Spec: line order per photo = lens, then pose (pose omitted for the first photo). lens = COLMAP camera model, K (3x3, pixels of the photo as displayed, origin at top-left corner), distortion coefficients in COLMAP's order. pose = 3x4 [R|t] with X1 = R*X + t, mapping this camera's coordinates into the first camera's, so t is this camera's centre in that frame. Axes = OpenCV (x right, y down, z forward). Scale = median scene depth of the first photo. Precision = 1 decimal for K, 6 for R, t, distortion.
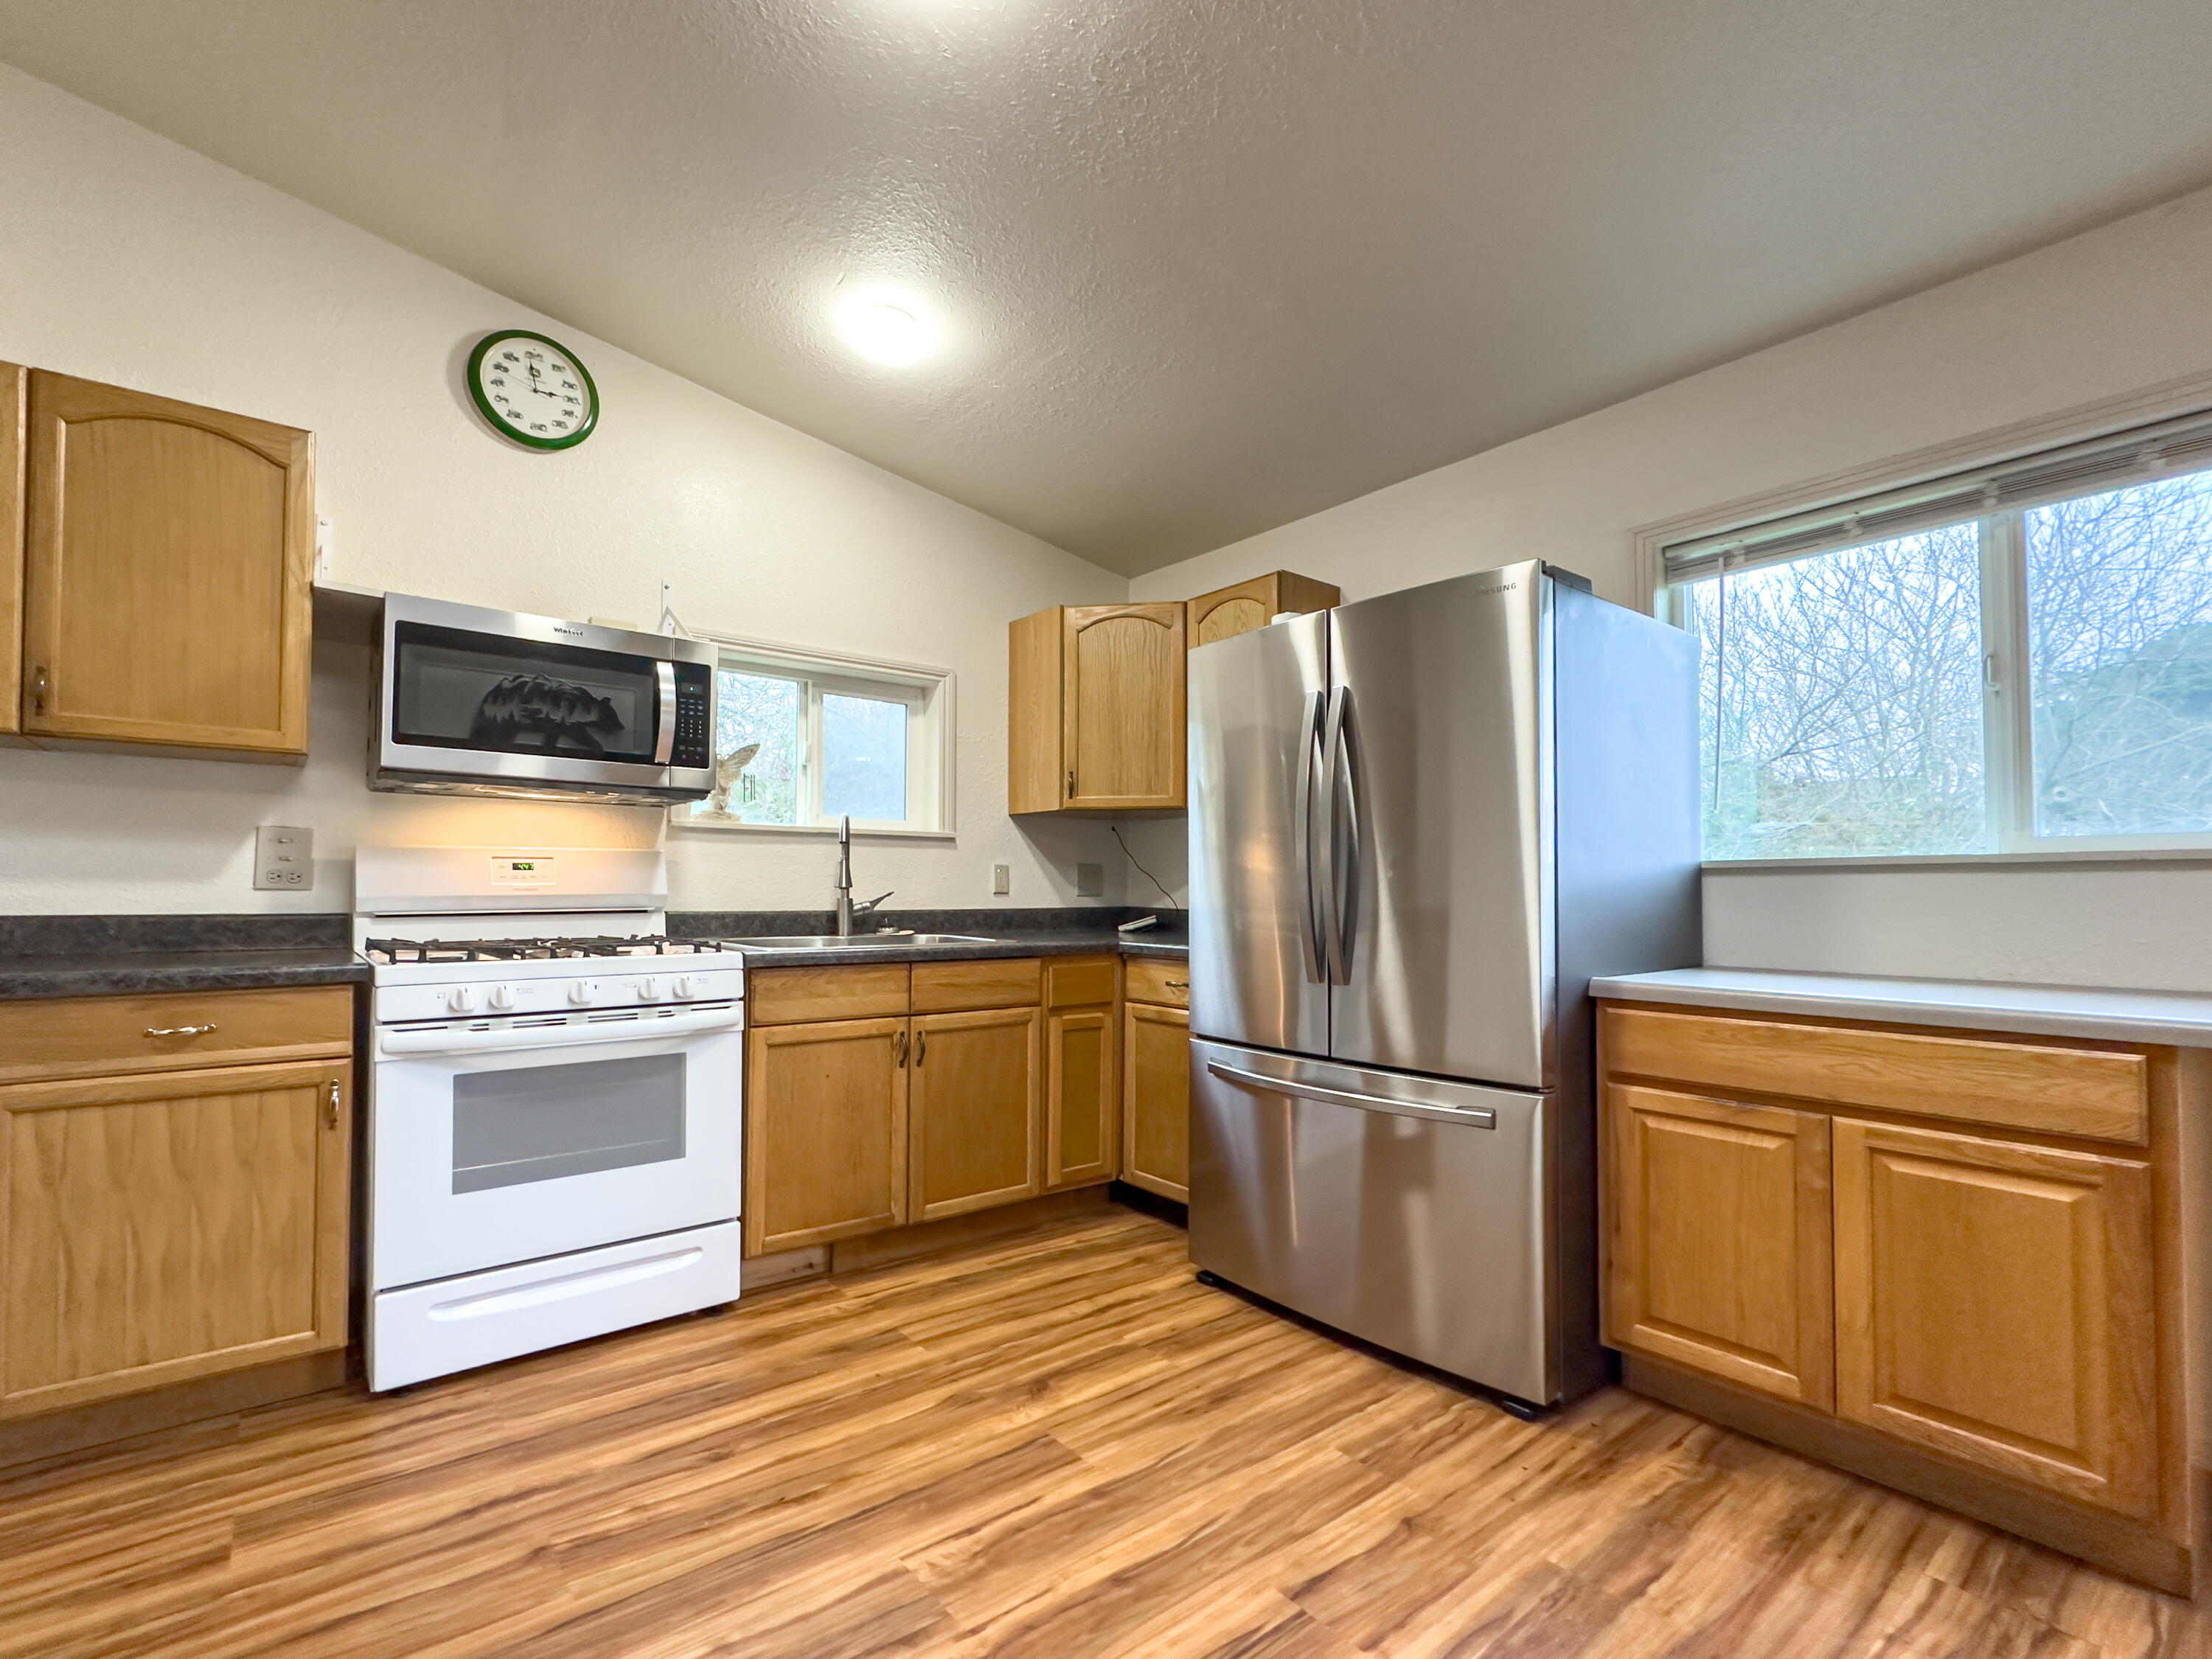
lens RADIAL K [[927.3, 0, 1033.9], [0, 927.3, 879.0], [0, 0, 1]] dist [0.002691, -0.000422]
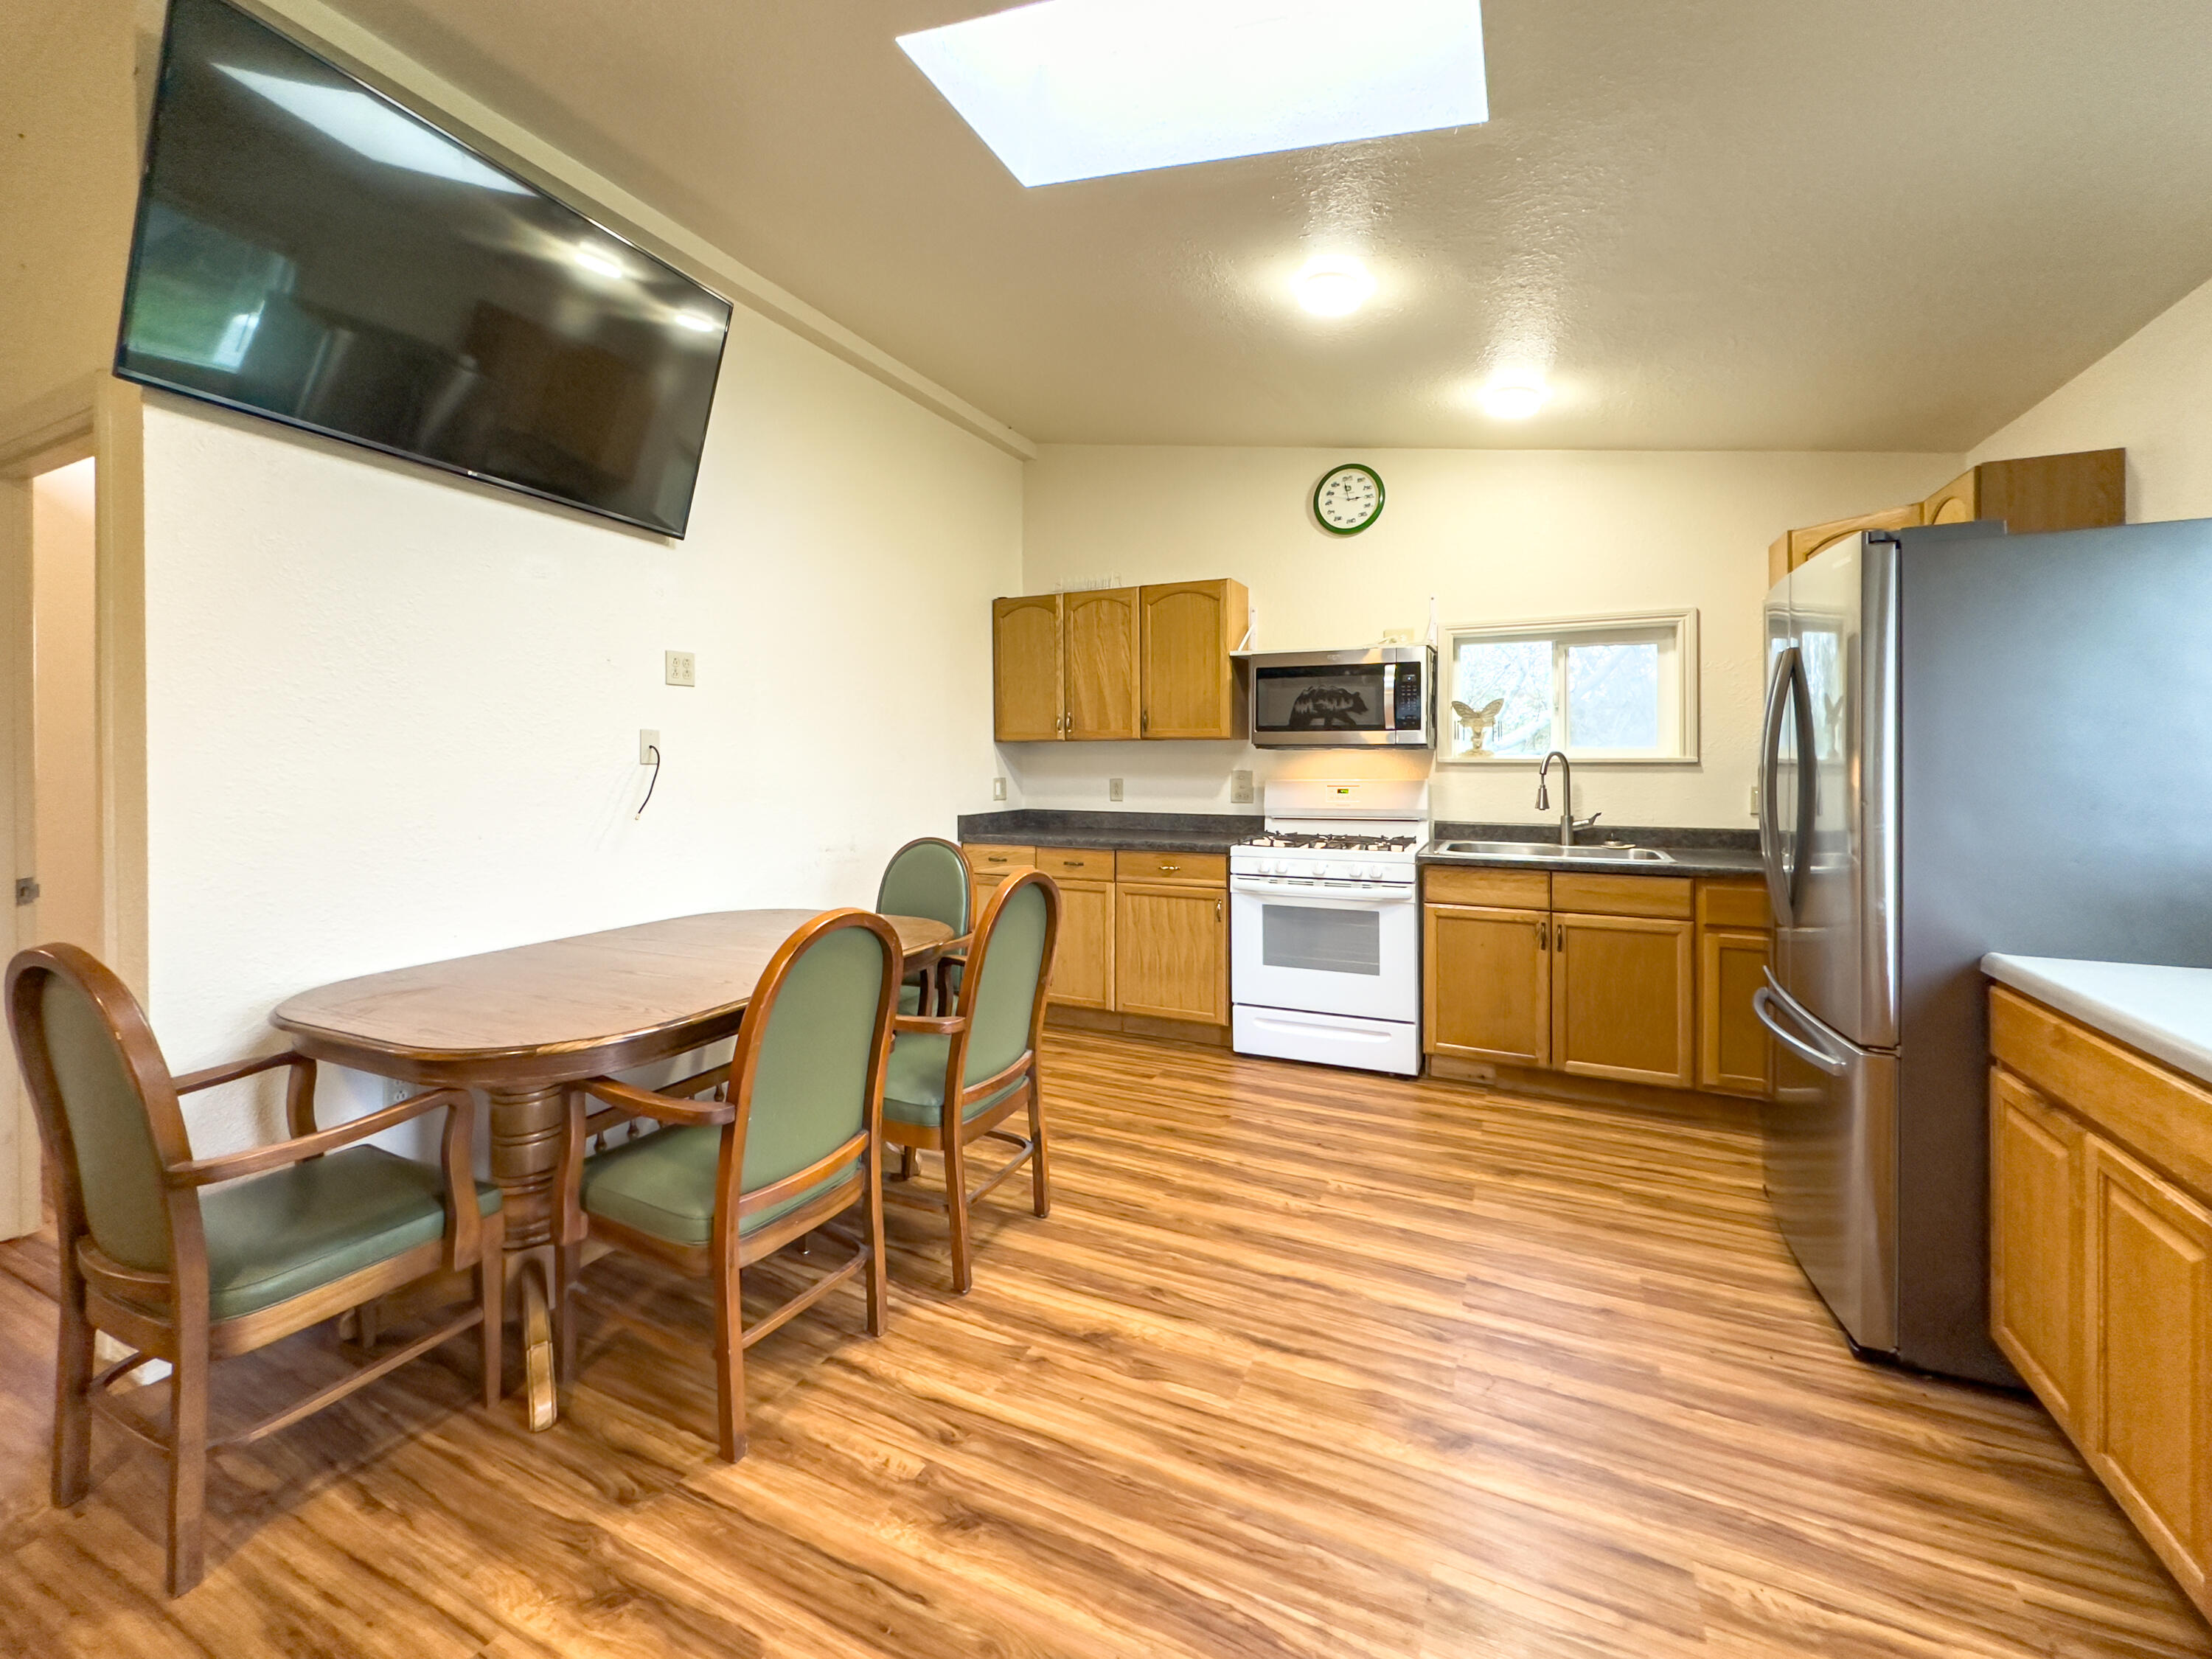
lens RADIAL K [[899.3, 0, 1109.1], [0, 899.3, 775.0], [0, 0, 1]] dist [-0.004765, 0.001311]
pose [[0.484653, 0.009630, -0.874654, 0.729865], [0.016598, 0.999658, 0.020203, -0.088674], [0.874549, -0.024309, 0.484327, -0.166973]]
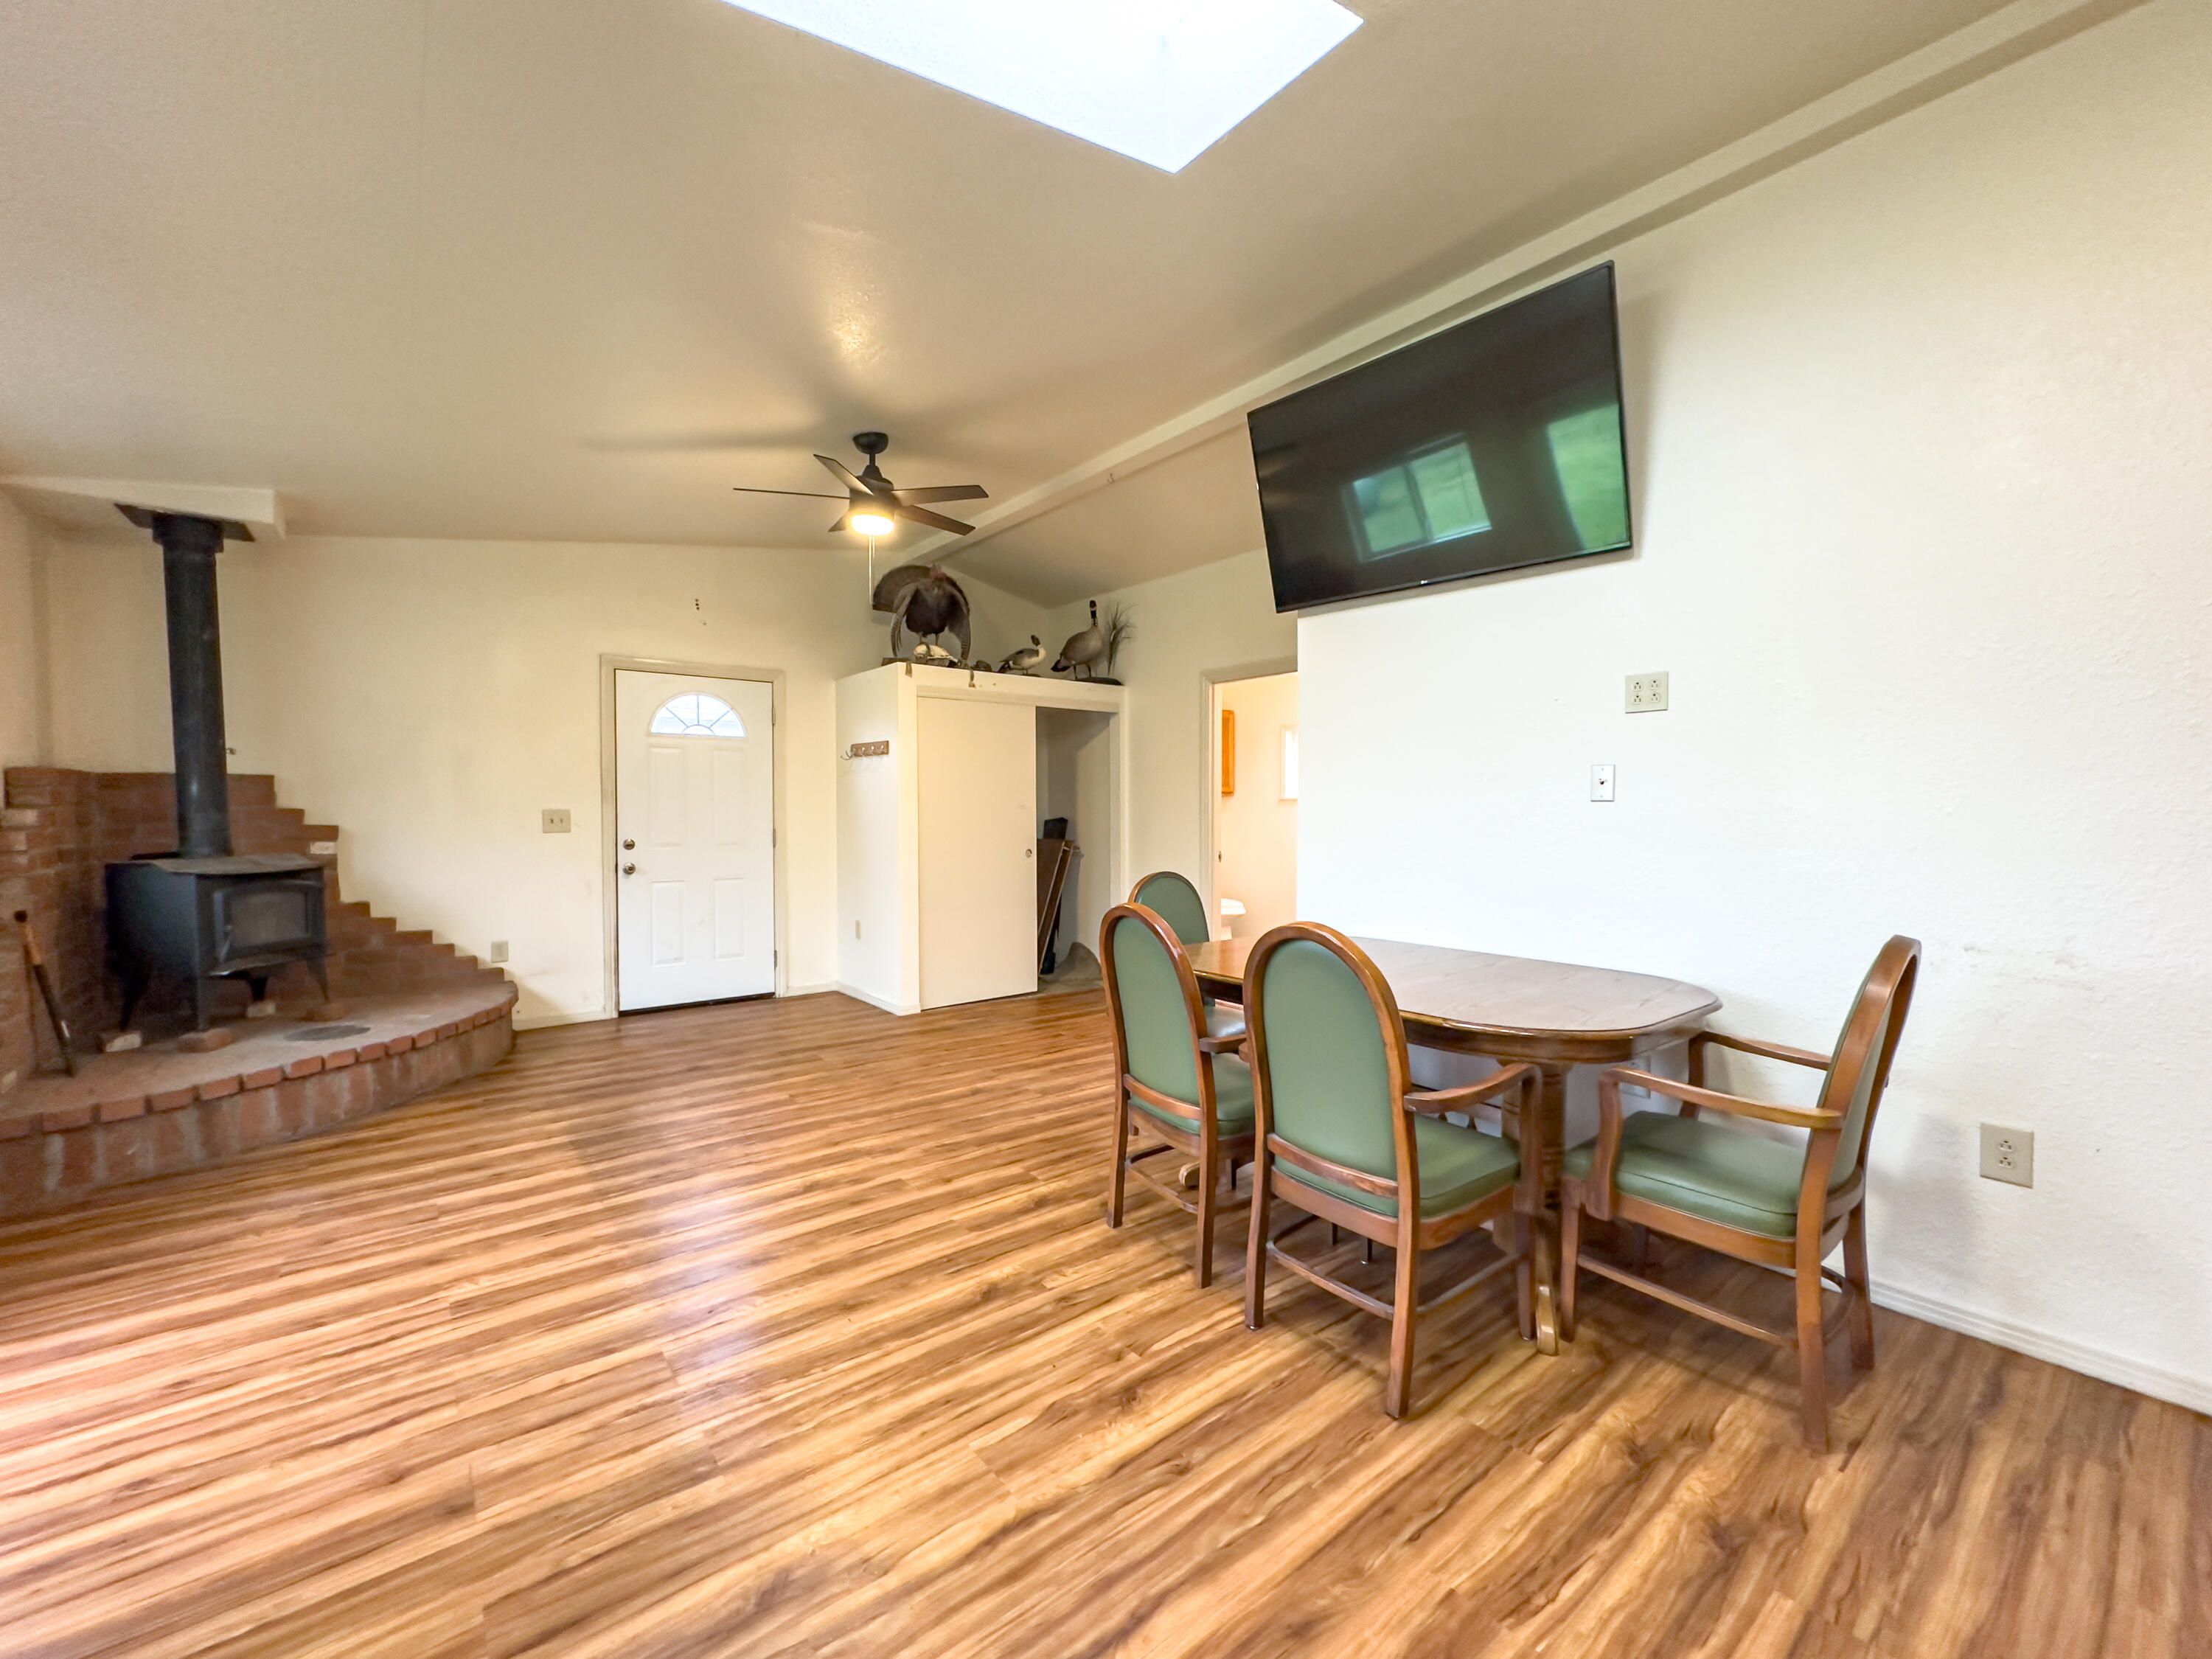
lens RADIAL K [[899.3, 0, 1103.4], [0, 899.3, 828.4], [0, 0, 1]] dist [-0.004765, 0.001311]
pose [[-0.998782, -0.003144, -0.049236, 0.080848], [-0.003307, 0.999989, 0.003233, -0.056783], [0.049225, 0.003392, -0.998782, 0.969766]]
